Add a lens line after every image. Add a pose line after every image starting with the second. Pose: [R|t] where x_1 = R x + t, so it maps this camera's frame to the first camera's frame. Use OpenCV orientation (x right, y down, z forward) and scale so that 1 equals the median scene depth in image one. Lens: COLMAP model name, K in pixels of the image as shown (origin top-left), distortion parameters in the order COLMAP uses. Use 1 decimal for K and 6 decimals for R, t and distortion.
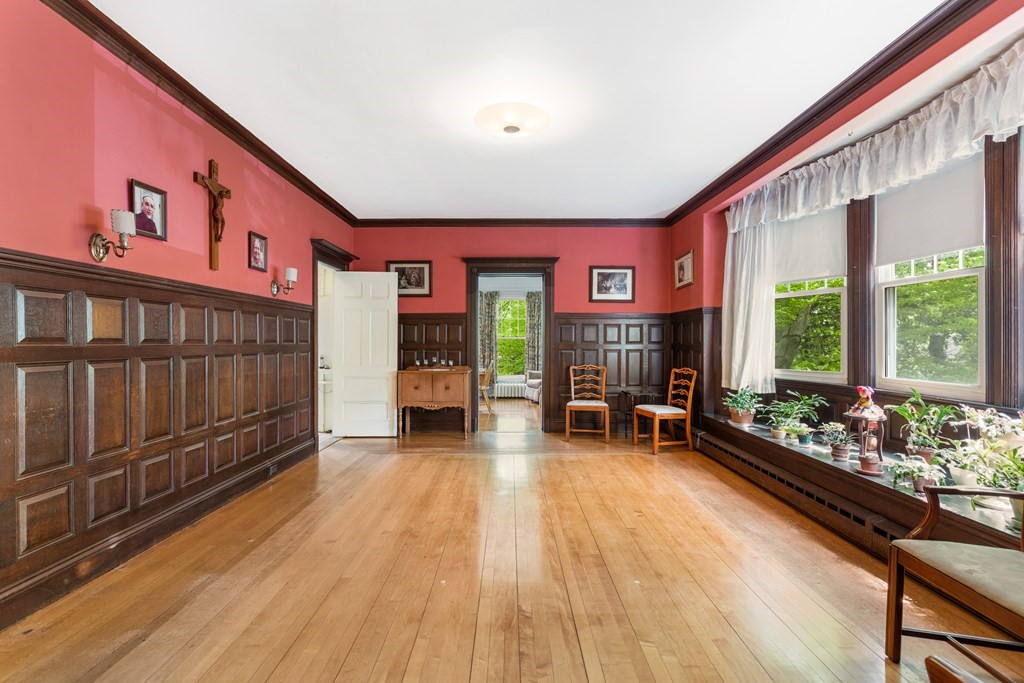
lens RADIAL K [[464.3, 0, 505.1], [0, 464.3, 344.6], [0, 0, 1]] dist [0.004988, -0.001228]
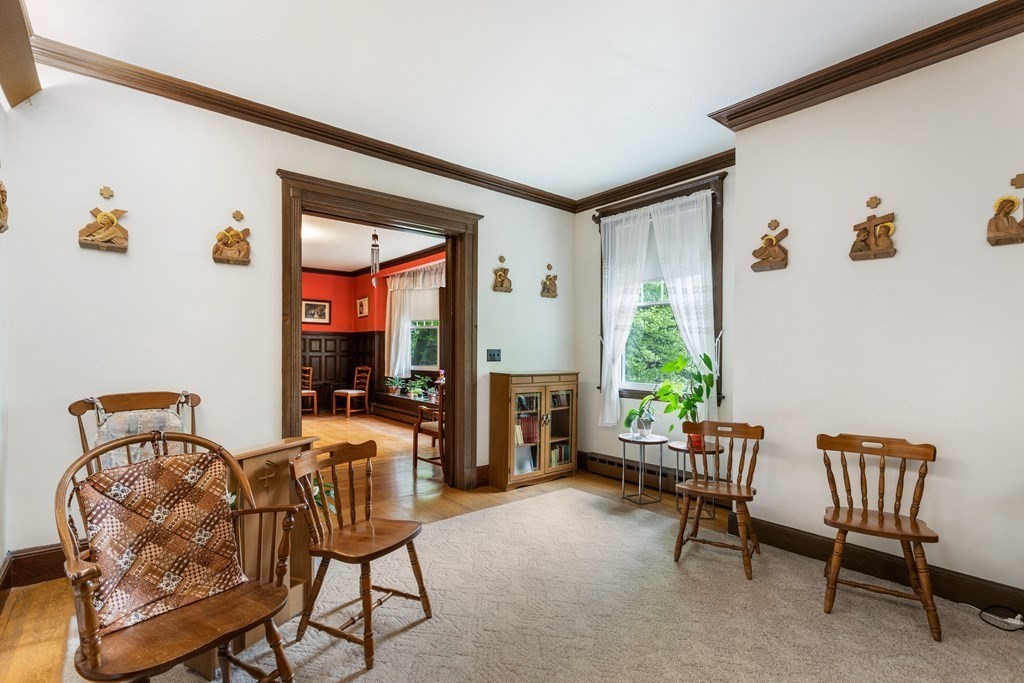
lens RADIAL K [[464.3, 0, 507.9], [0, 464.3, 348.5], [0, 0, 1]] dist [0.004988, -0.001228]
pose [[0.766659, 0.001175, 0.642054, -0.369112], [0.002785, 0.999983, -0.005155, -0.005797], [-0.642049, 0.005740, 0.766642, -0.783506]]
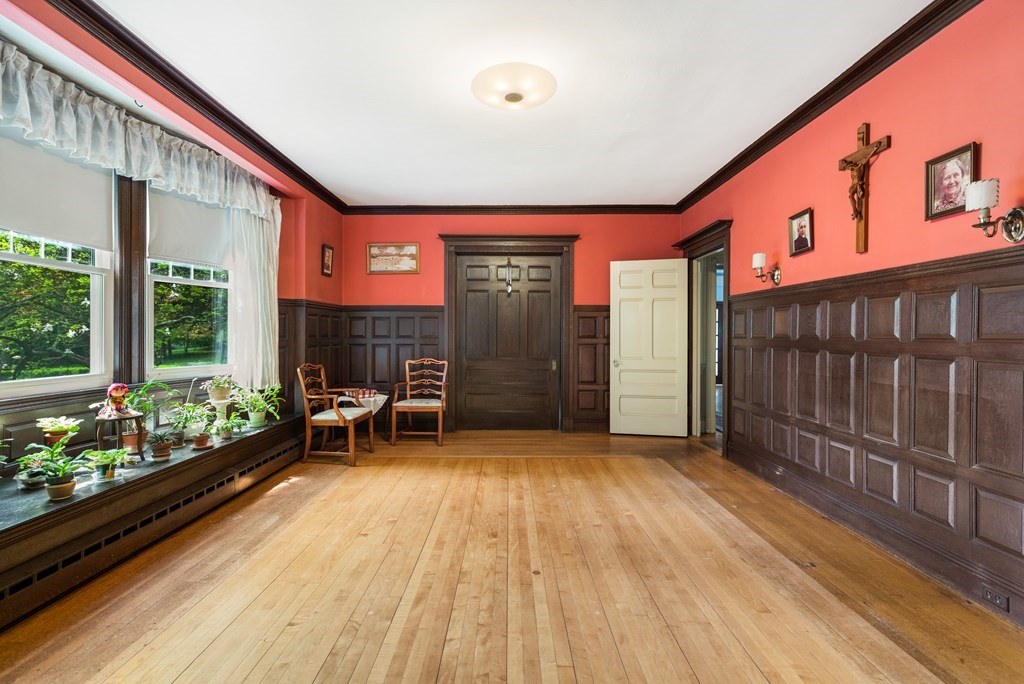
lens RADIAL K [[464.3, 0, 508.9], [0, 464.3, 339.4], [0, 0, 1]] dist [0.004988, -0.001228]
pose [[-0.999920, -0.003653, -0.012112, 0.024925], [-0.003859, 0.999847, 0.017042, -0.010875], [0.012048, 0.017087, -0.999781, 1.476452]]
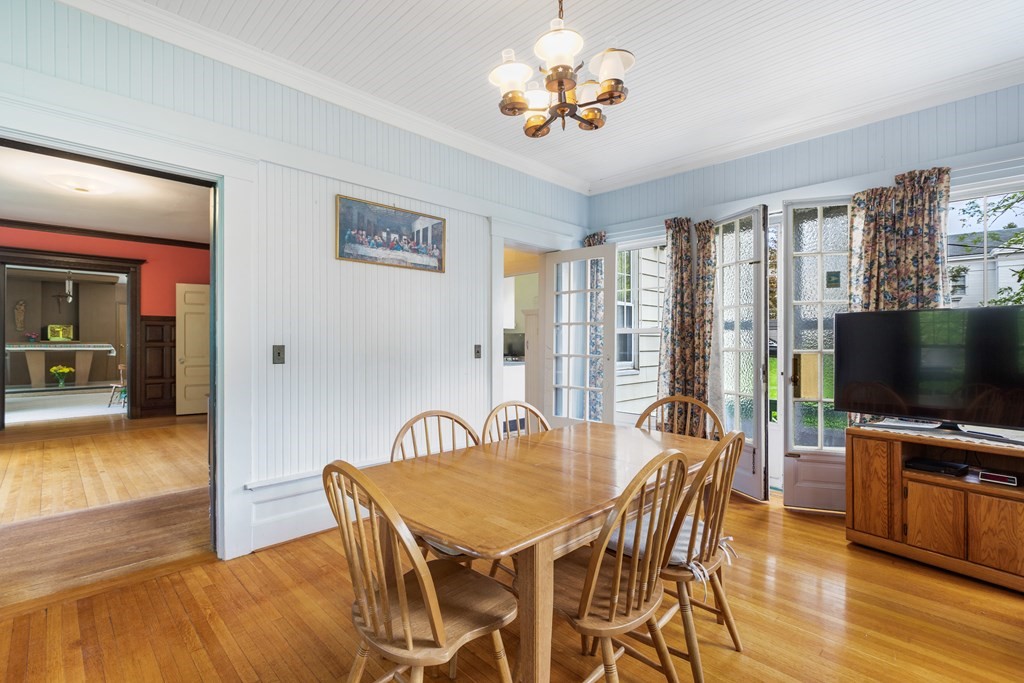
lens RADIAL K [[464.3, 0, 503.5], [0, 464.3, 338.0], [0, 0, 1]] dist [0.004988, -0.001228]
pose [[-0.707321, -0.007292, -0.706855, 0.084504], [-0.008016, 0.999965, -0.002294, -0.013629], [0.706847, 0.004044, -0.707355, 2.273703]]
